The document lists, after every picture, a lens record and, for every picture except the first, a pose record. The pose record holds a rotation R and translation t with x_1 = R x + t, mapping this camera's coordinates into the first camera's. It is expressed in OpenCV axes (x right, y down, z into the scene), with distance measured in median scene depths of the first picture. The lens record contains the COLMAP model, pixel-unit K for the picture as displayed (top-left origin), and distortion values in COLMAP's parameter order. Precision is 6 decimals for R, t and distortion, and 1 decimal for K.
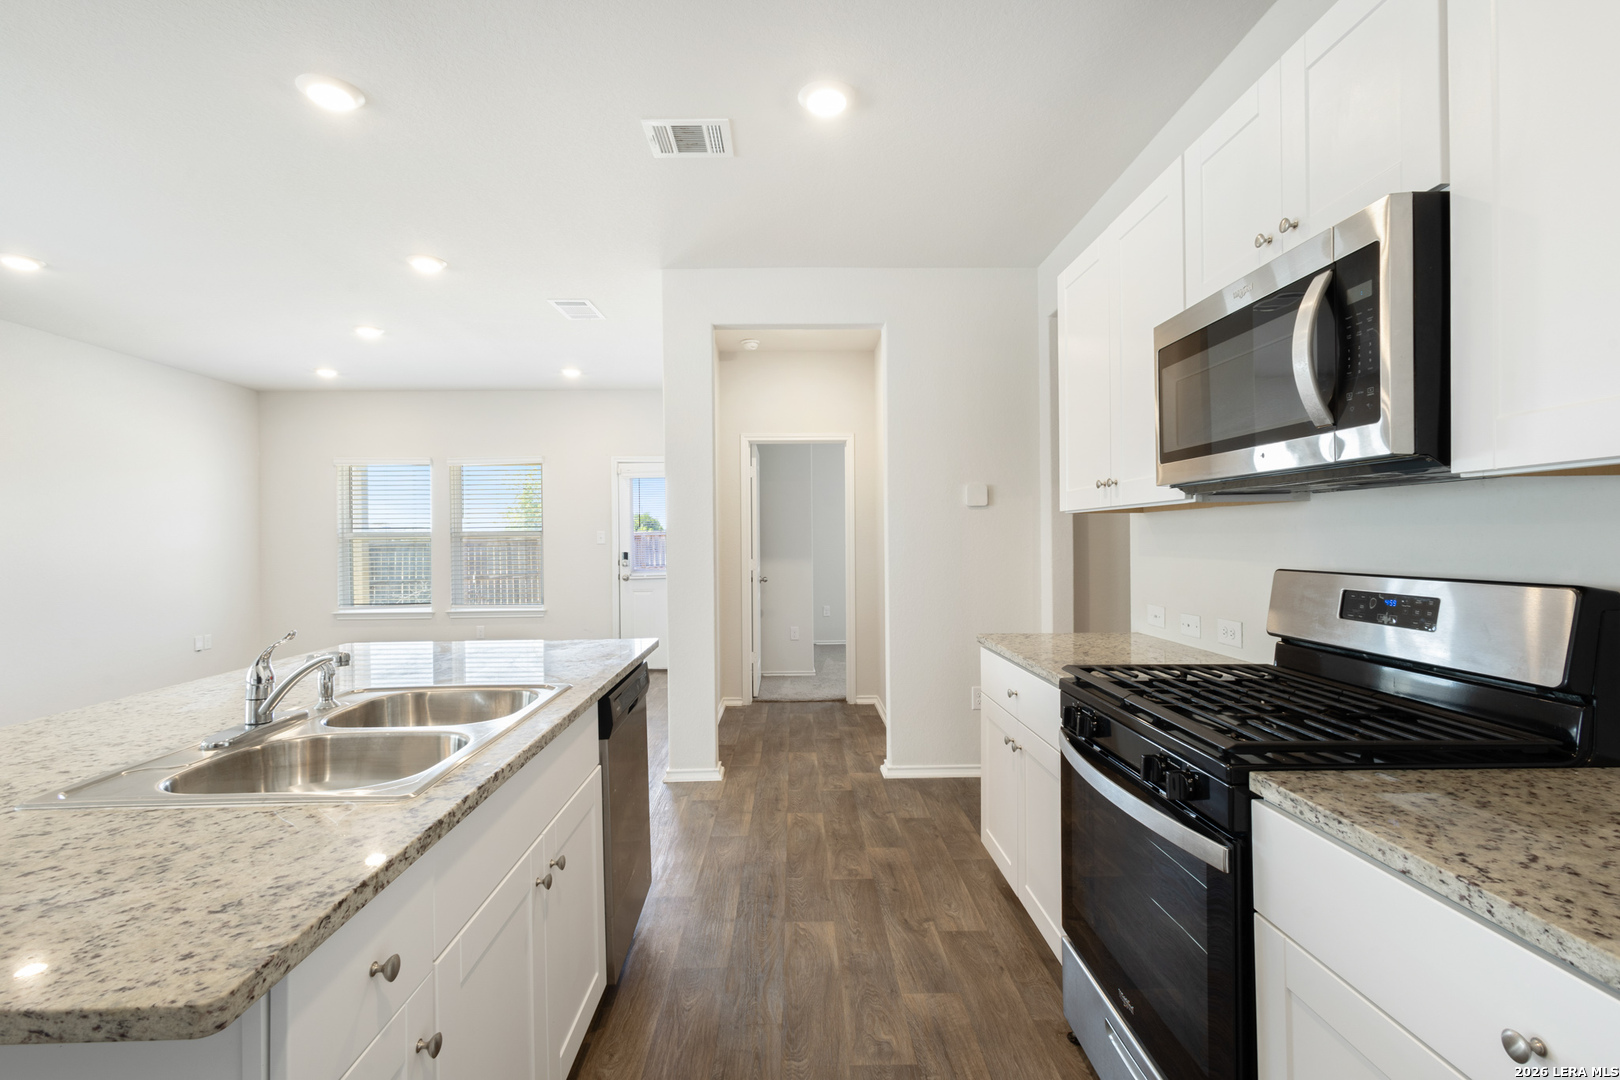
lens RADIAL K [[735.9, 0, 809.2], [0, 735.9, 540.4], [0, 0, 1]] dist [-0.001390, -0.000056]
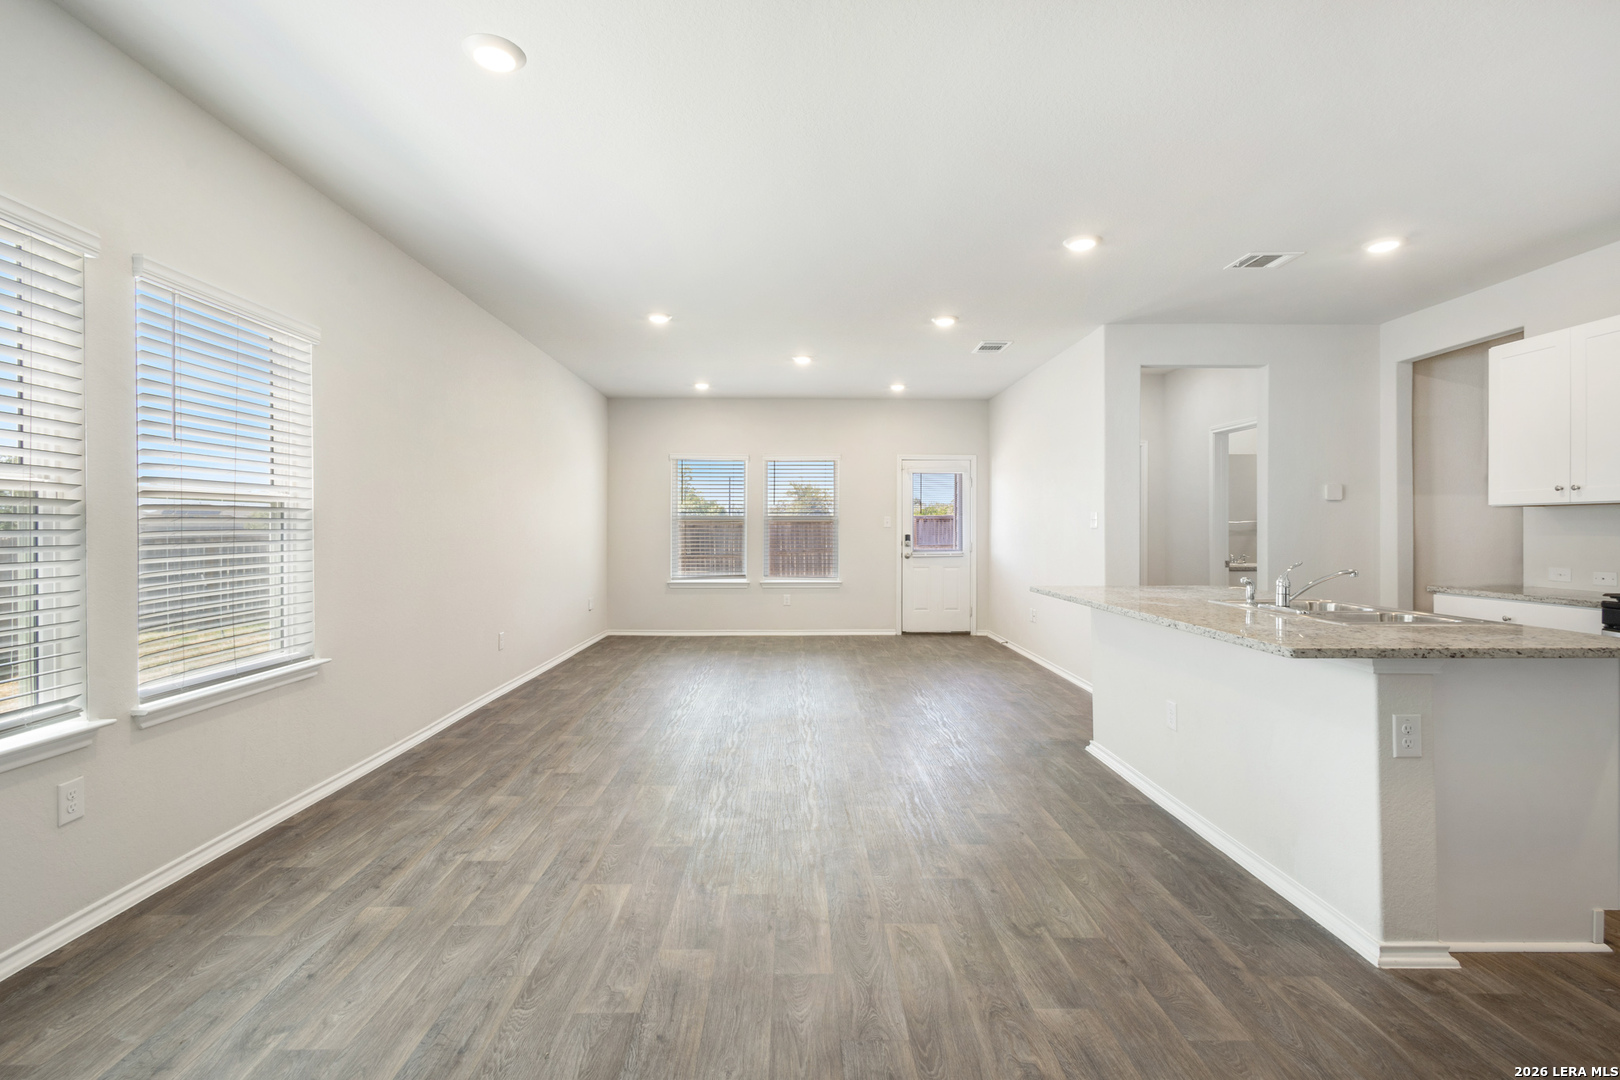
lens RADIAL K [[735.9, 0, 811.3], [0, 735.9, 535.2], [0, 0, 1]] dist [-0.001390, -0.000056]
pose [[0.999861, 0.015962, 0.004784, -0.776629], [-0.015998, 0.999843, 0.007578, 0.027786], [-0.004662, -0.007653, 0.999960, -0.420022]]
